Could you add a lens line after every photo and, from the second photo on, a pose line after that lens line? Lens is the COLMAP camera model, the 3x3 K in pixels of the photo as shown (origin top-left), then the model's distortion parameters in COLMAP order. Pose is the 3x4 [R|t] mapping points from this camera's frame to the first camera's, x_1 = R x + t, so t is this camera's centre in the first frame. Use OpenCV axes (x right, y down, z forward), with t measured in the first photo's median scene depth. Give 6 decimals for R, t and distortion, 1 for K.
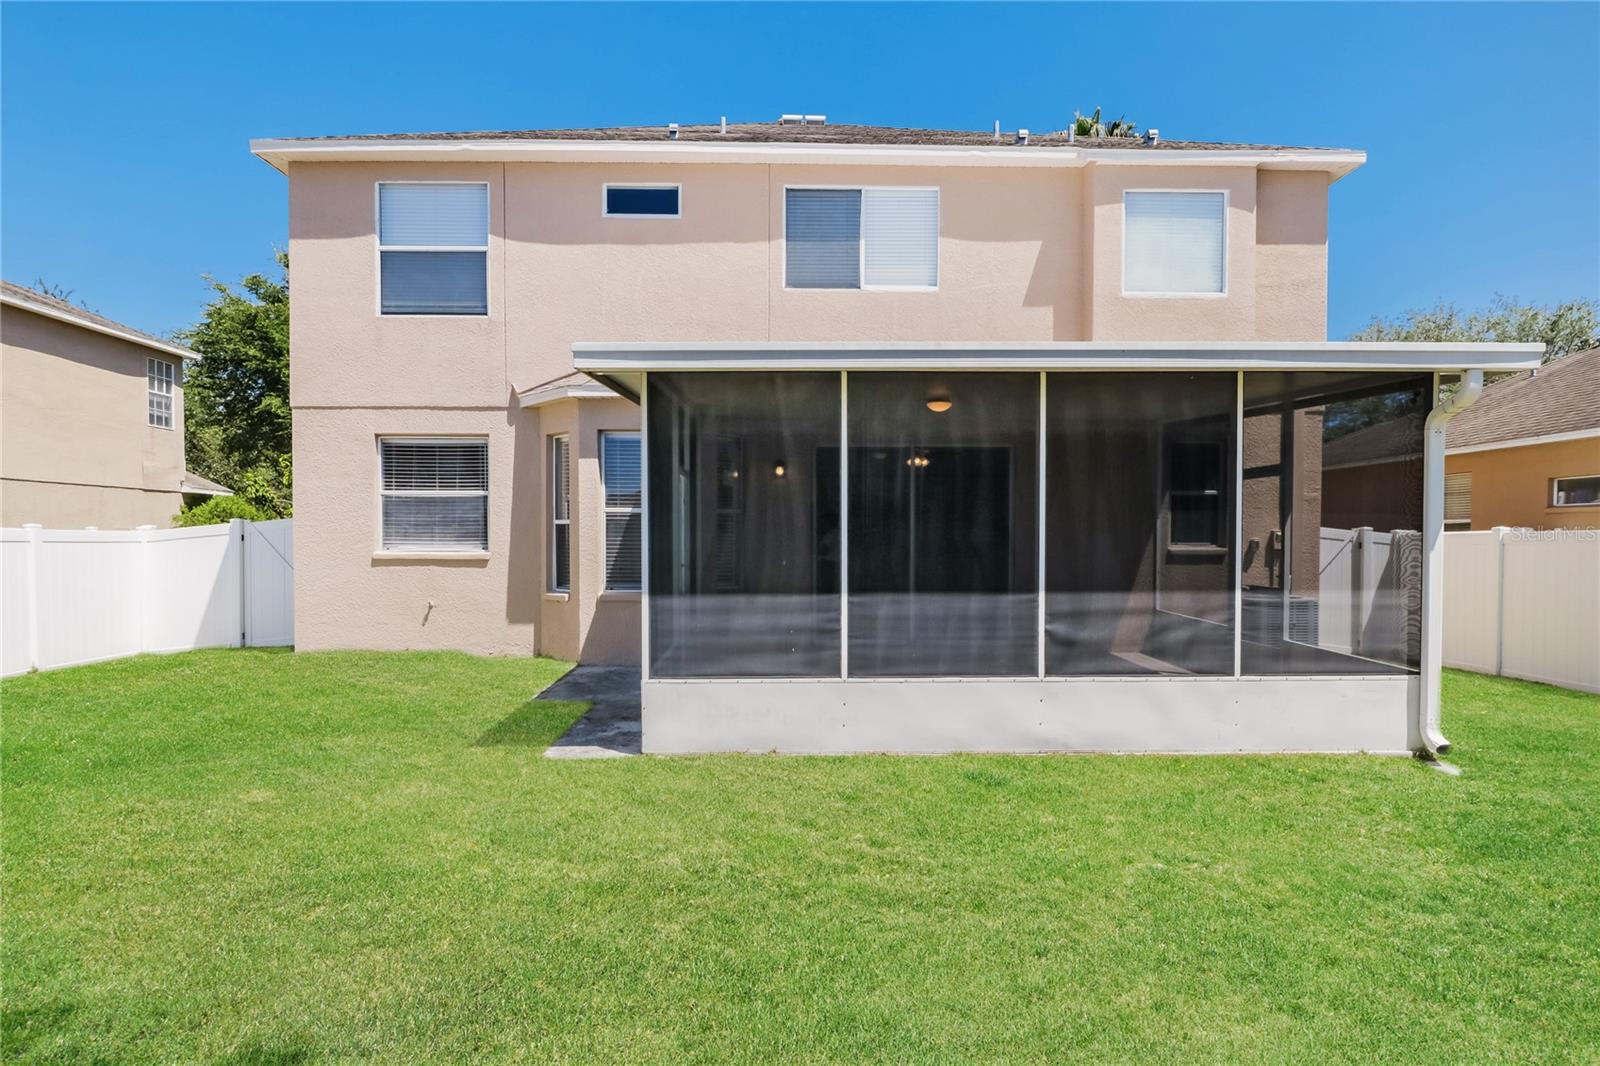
lens RADIAL K [[894.6, 0, 799.8], [0, 894.6, 542.4], [0, 0, 1]] dist [0.000244, 0.000857]
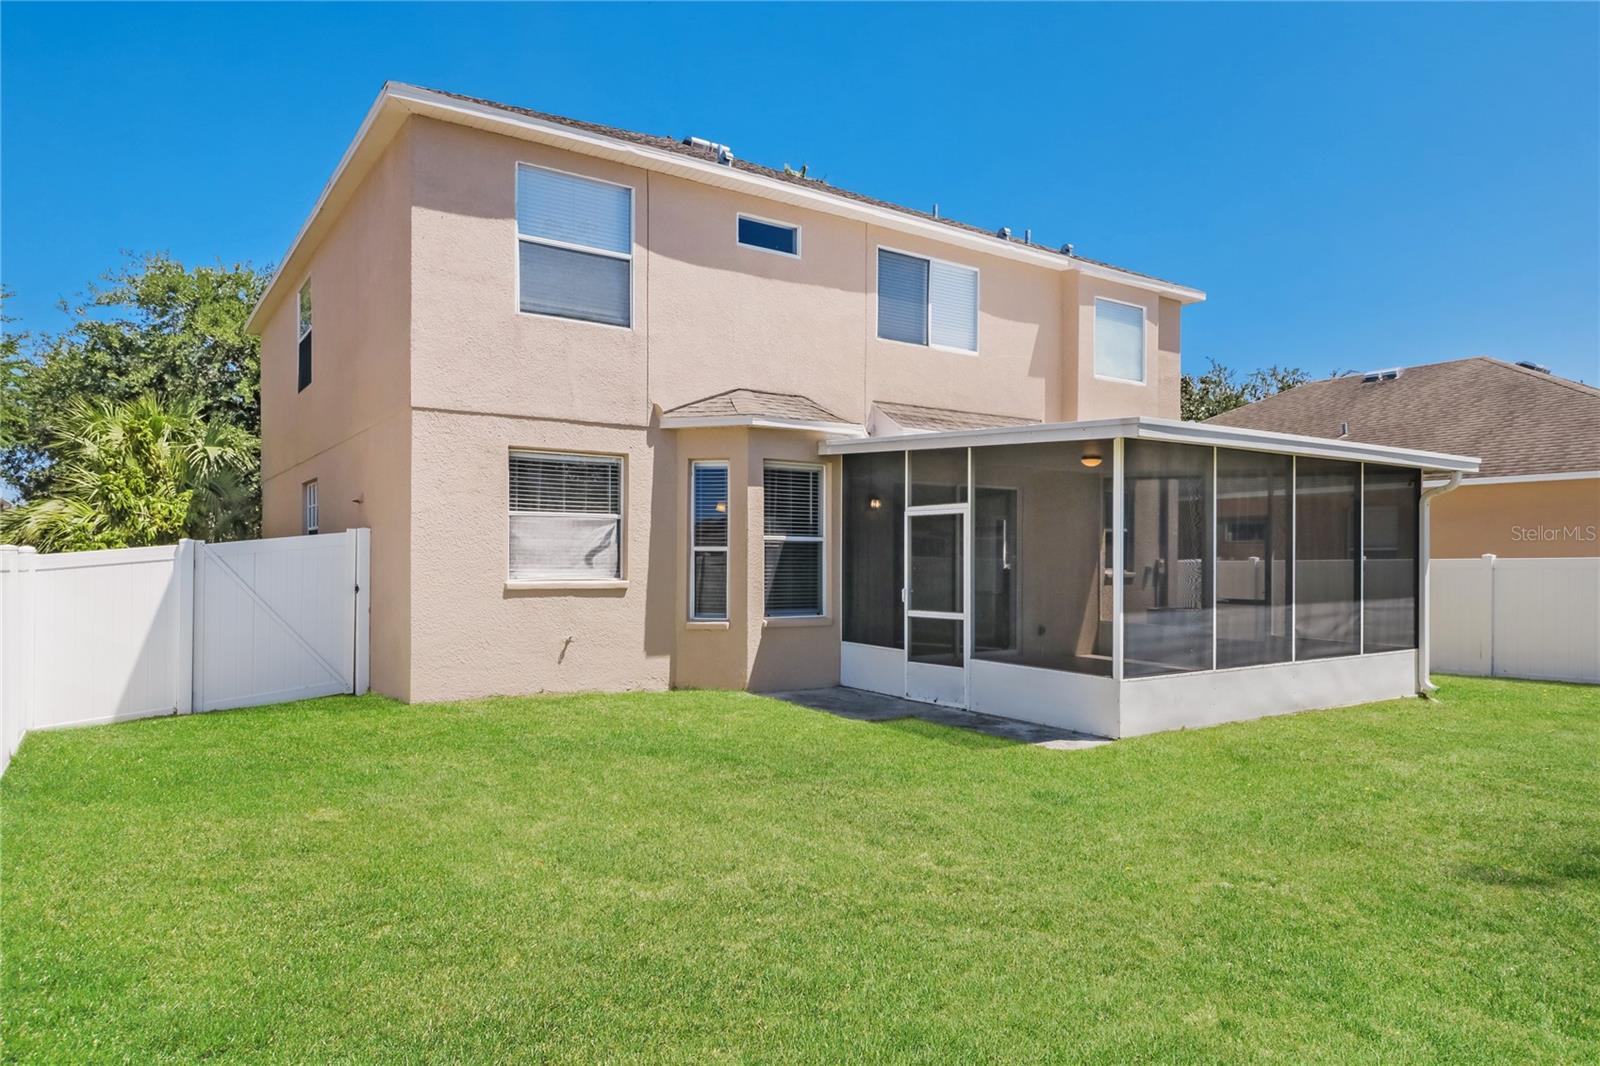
lens RADIAL K [[1002.0, 0, 800.2], [0, 1002.0, 536.5], [0, 0, 1]] dist [0.017720, -0.000291]
pose [[0.835713, 0.014835, 0.548967, -0.772745], [0.000174, 0.999628, -0.027278, -0.006428], [-0.549167, 0.022892, 0.835399, 0.028018]]
